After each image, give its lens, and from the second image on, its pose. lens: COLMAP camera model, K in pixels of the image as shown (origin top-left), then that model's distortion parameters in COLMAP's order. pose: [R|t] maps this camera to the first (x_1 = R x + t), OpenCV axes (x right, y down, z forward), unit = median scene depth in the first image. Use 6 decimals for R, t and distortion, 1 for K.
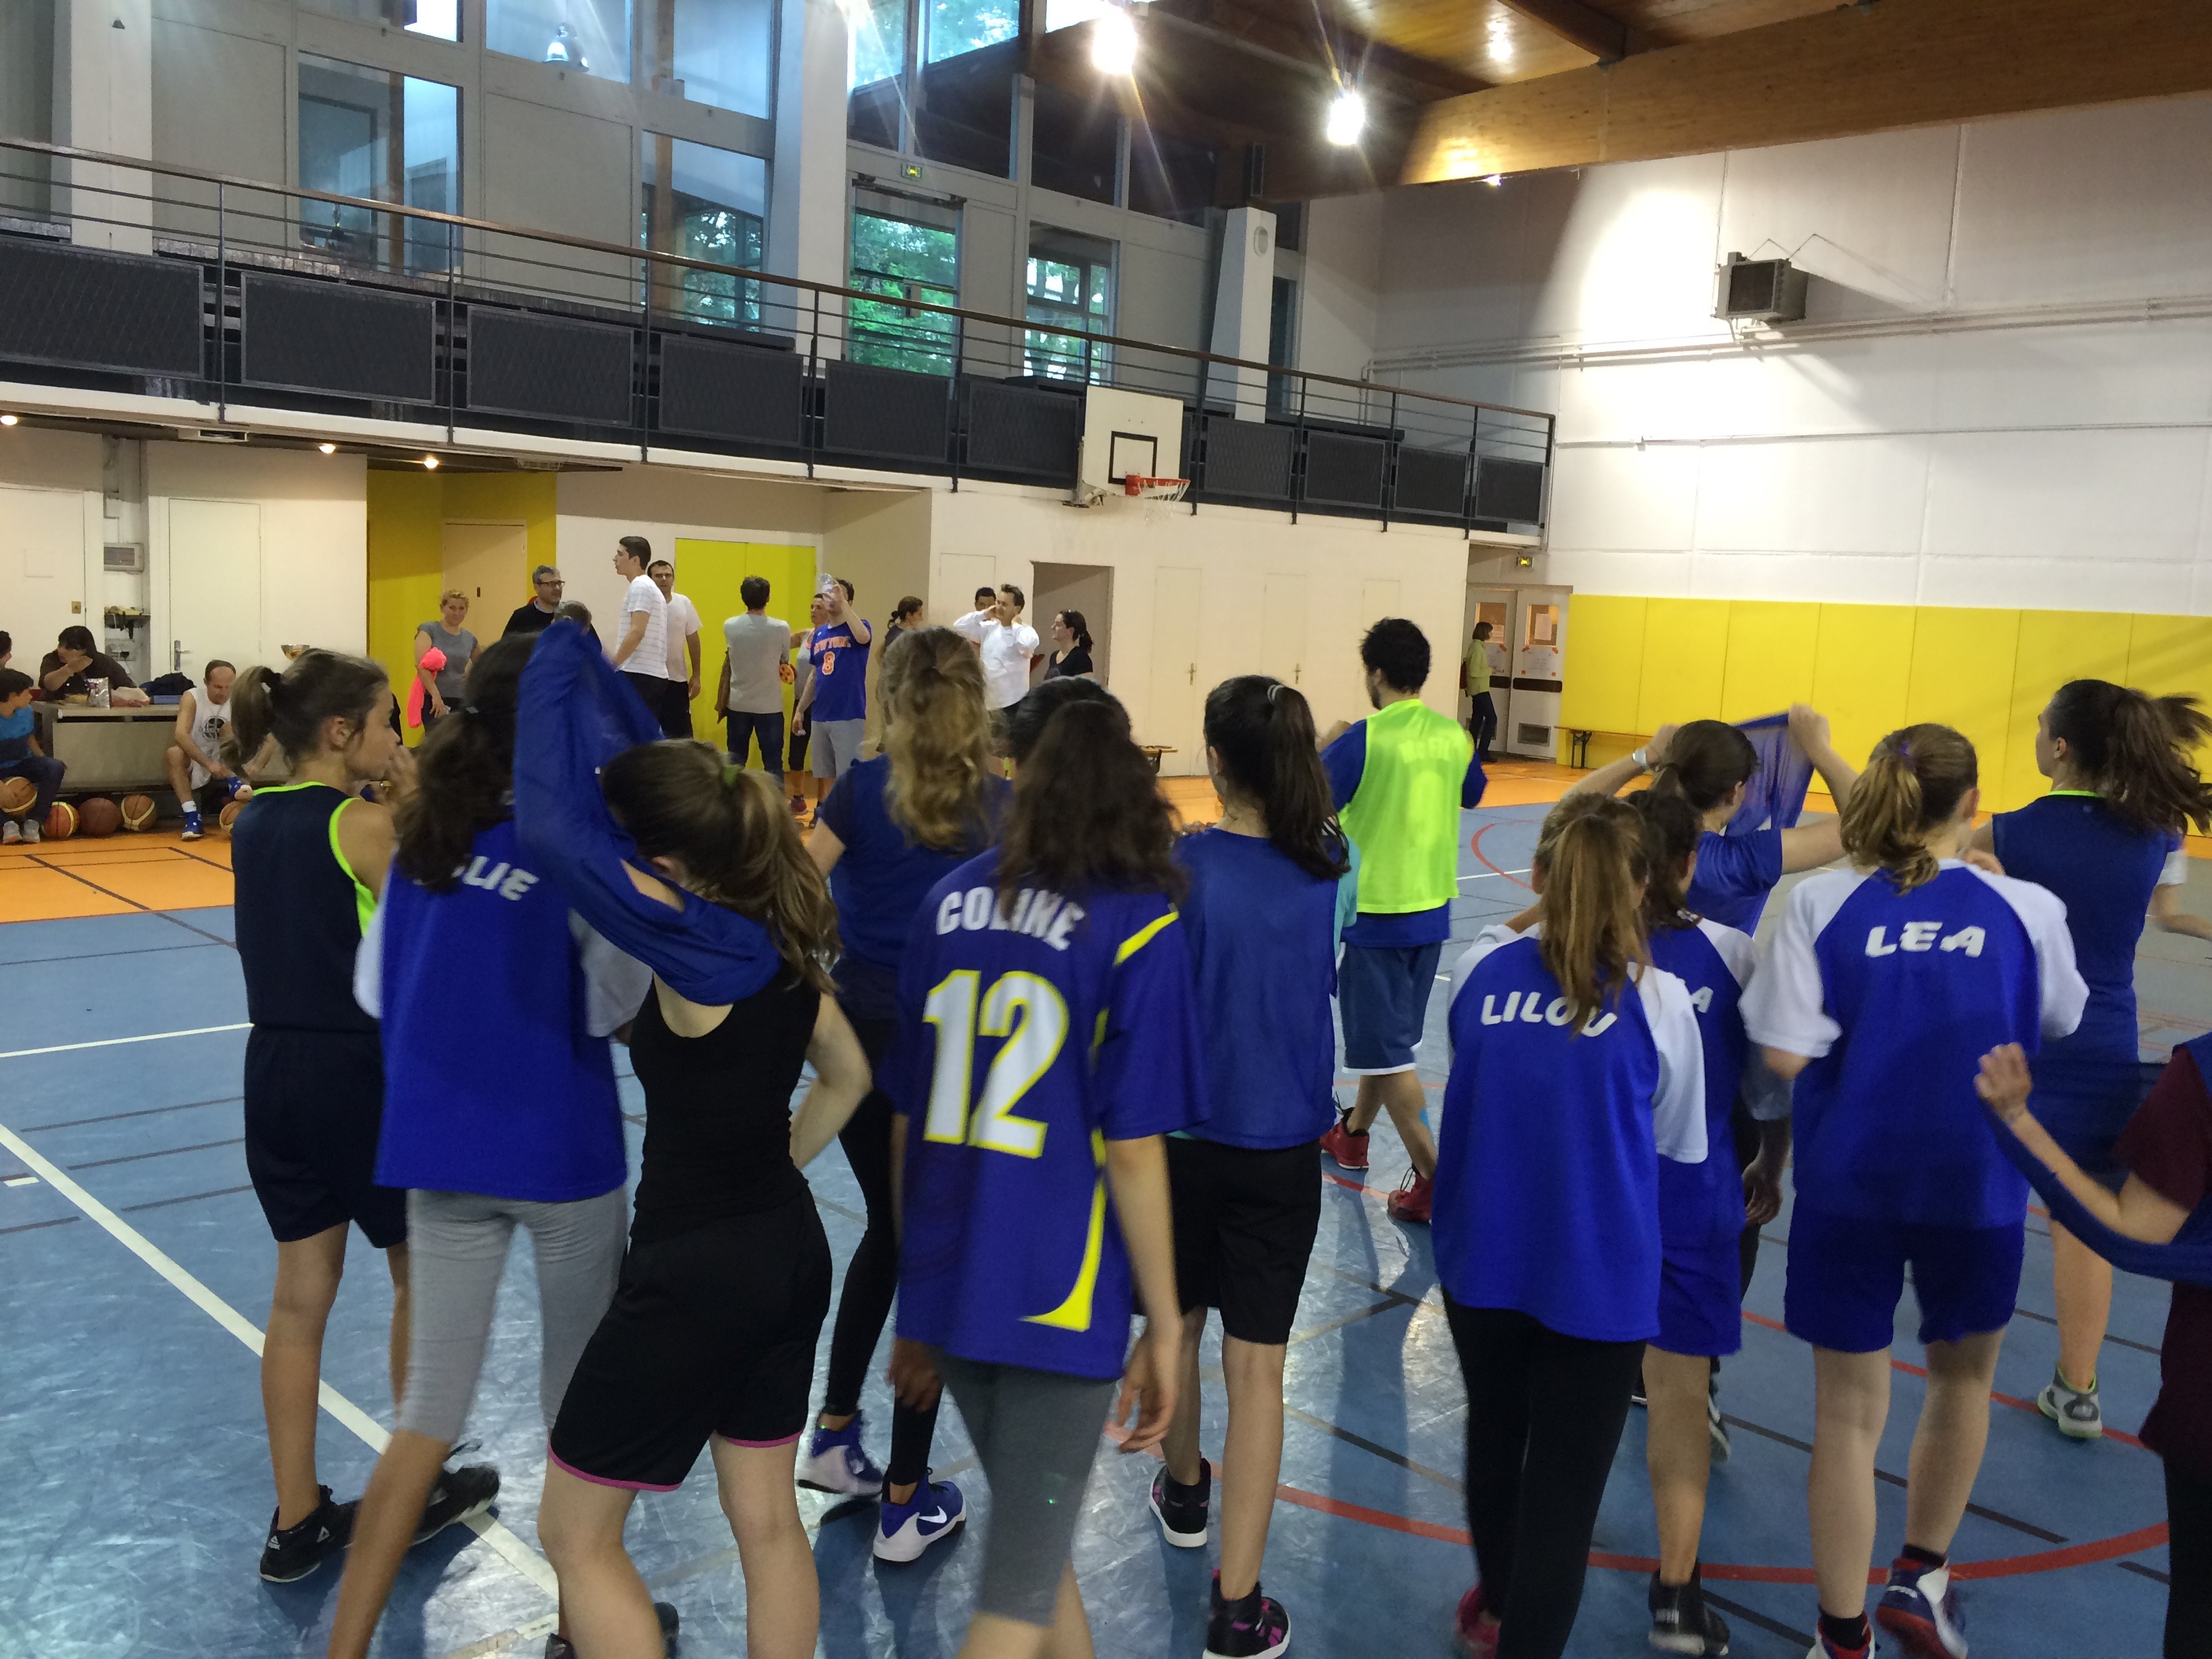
lens RADIAL K [[1935.7, 0, 1106.0], [0, 1935.7, 829.5], [0, 0, 1]] dist [-0.011012, -0.013937]
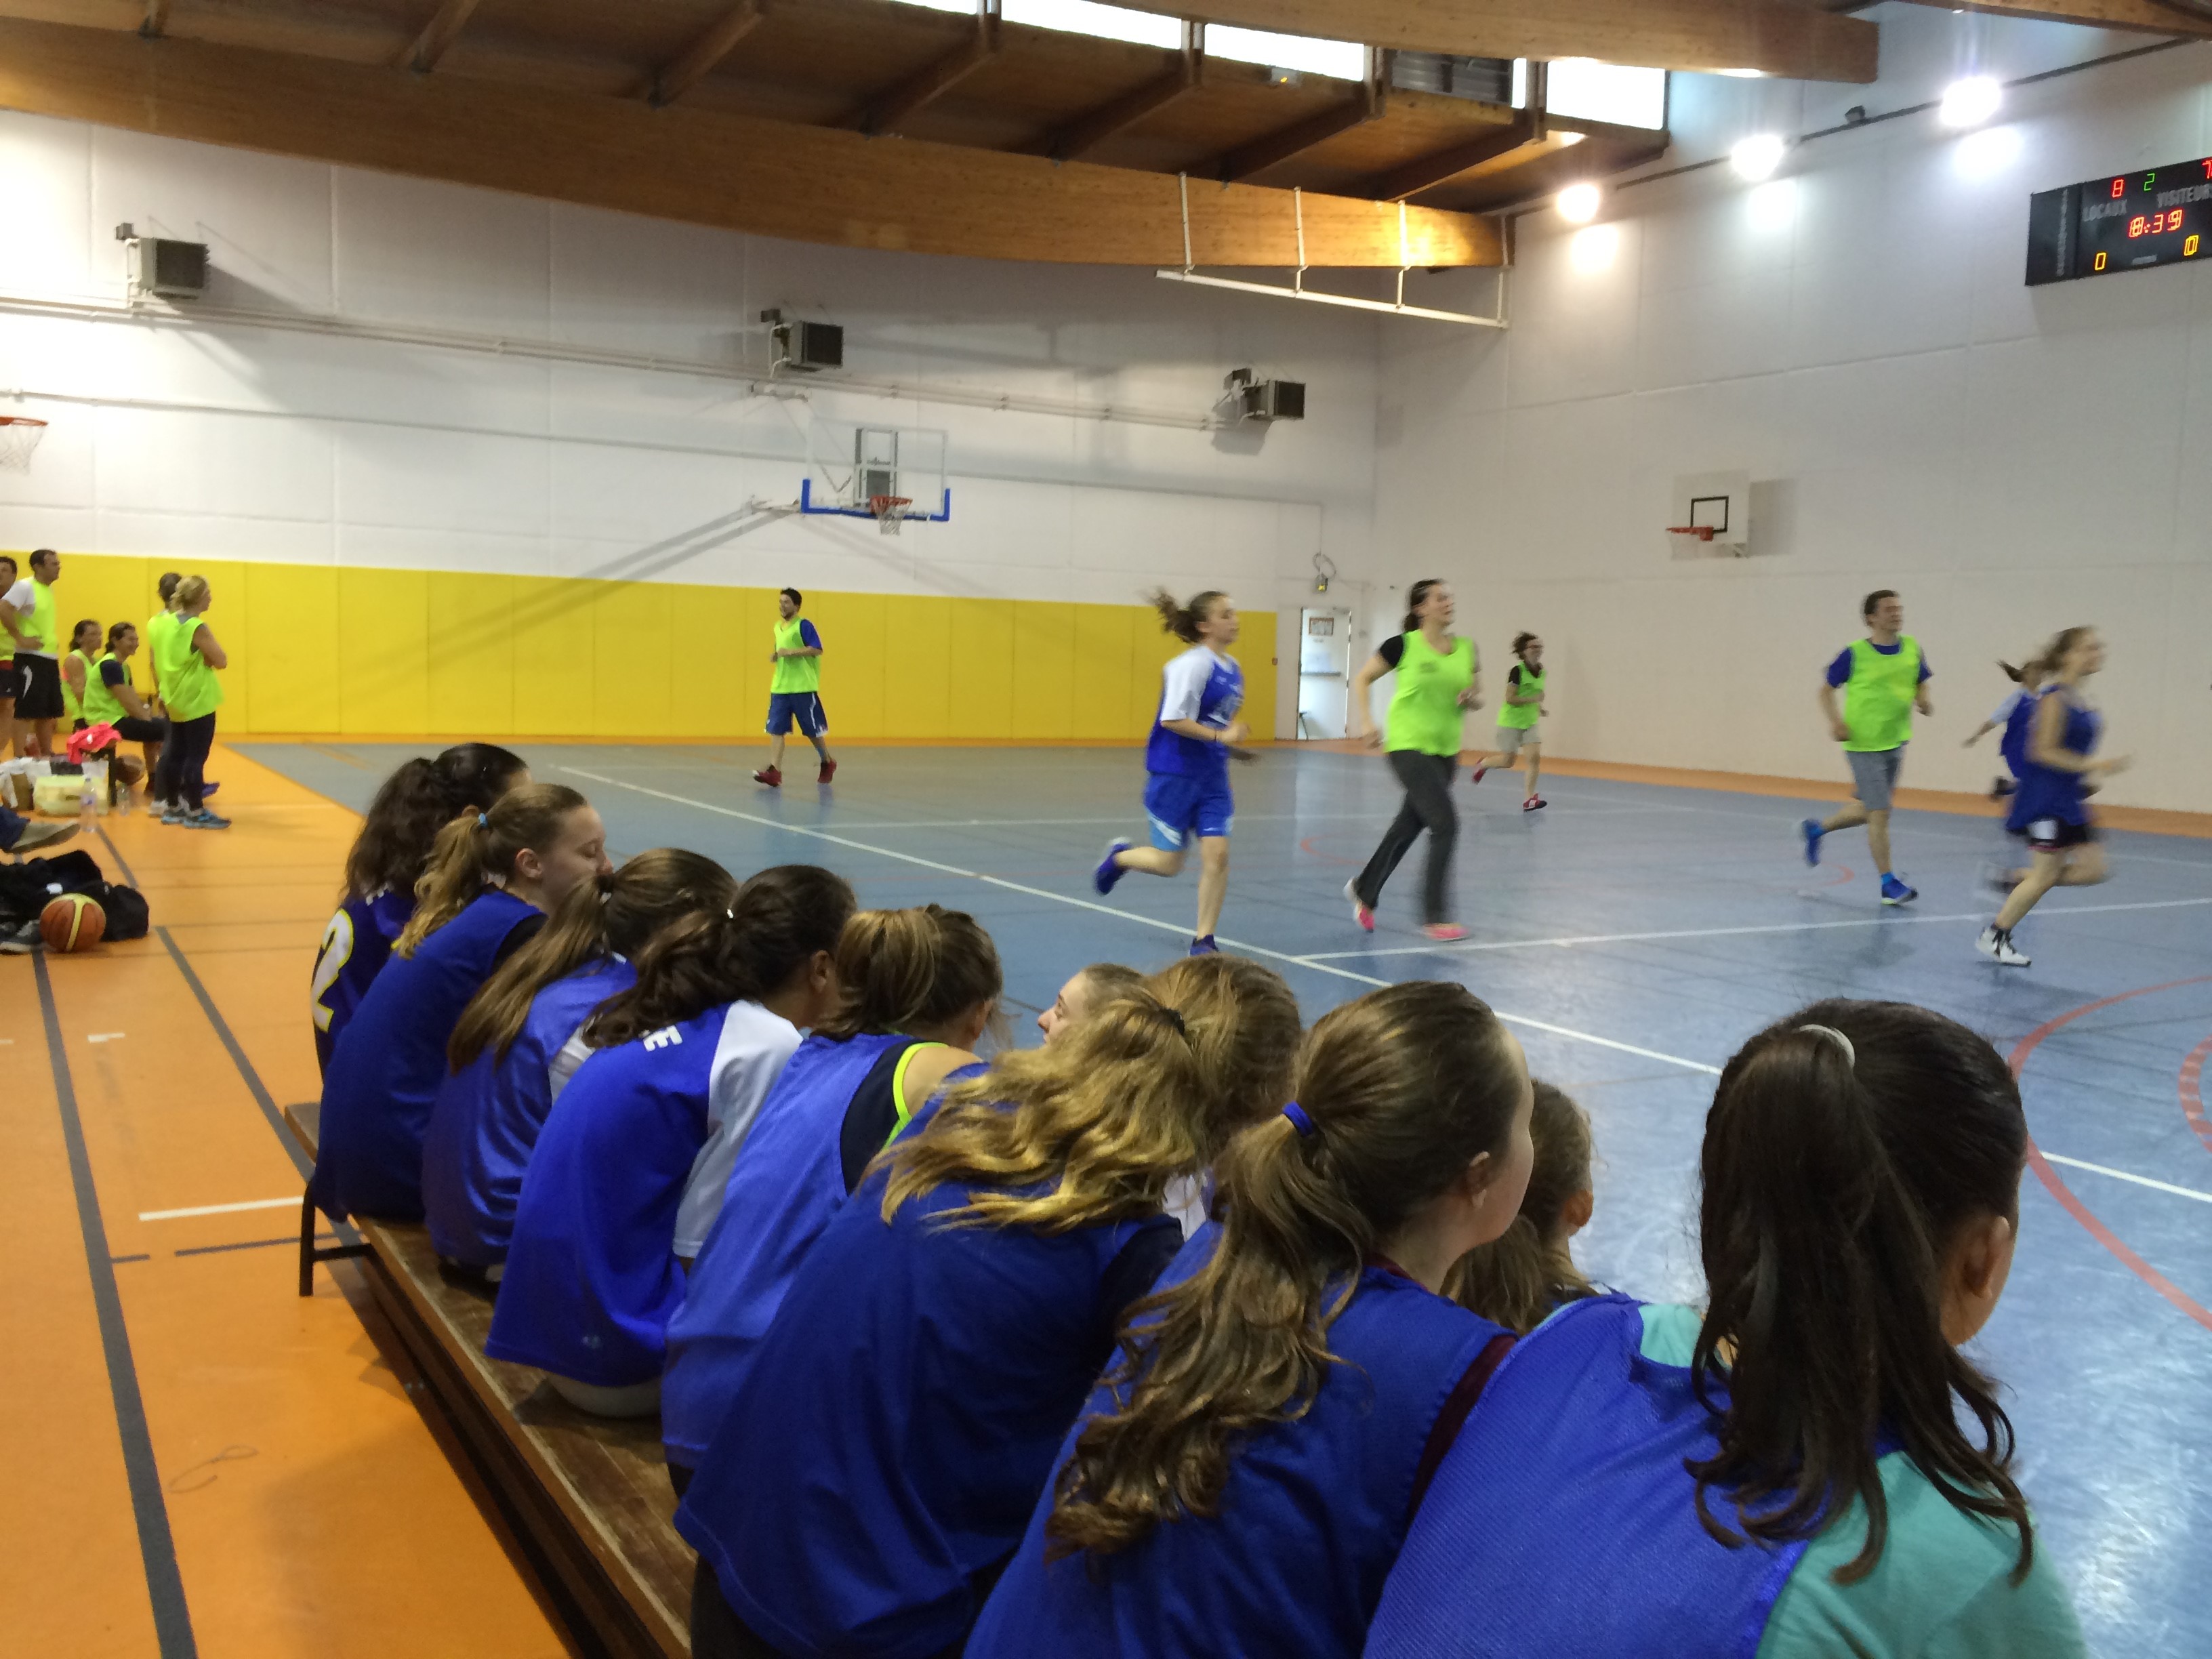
lens RADIAL K [[1935.7, 0, 1106.0], [0, 1935.7, 829.5], [0, 0, 1]] dist [-0.011012, -0.013937]
pose [[0.232995, -0.126357, 0.964234, -0.615487], [0.087175, 0.990245, 0.108701, -0.042289], [-0.968563, 0.058730, 0.241737, 0.261378]]
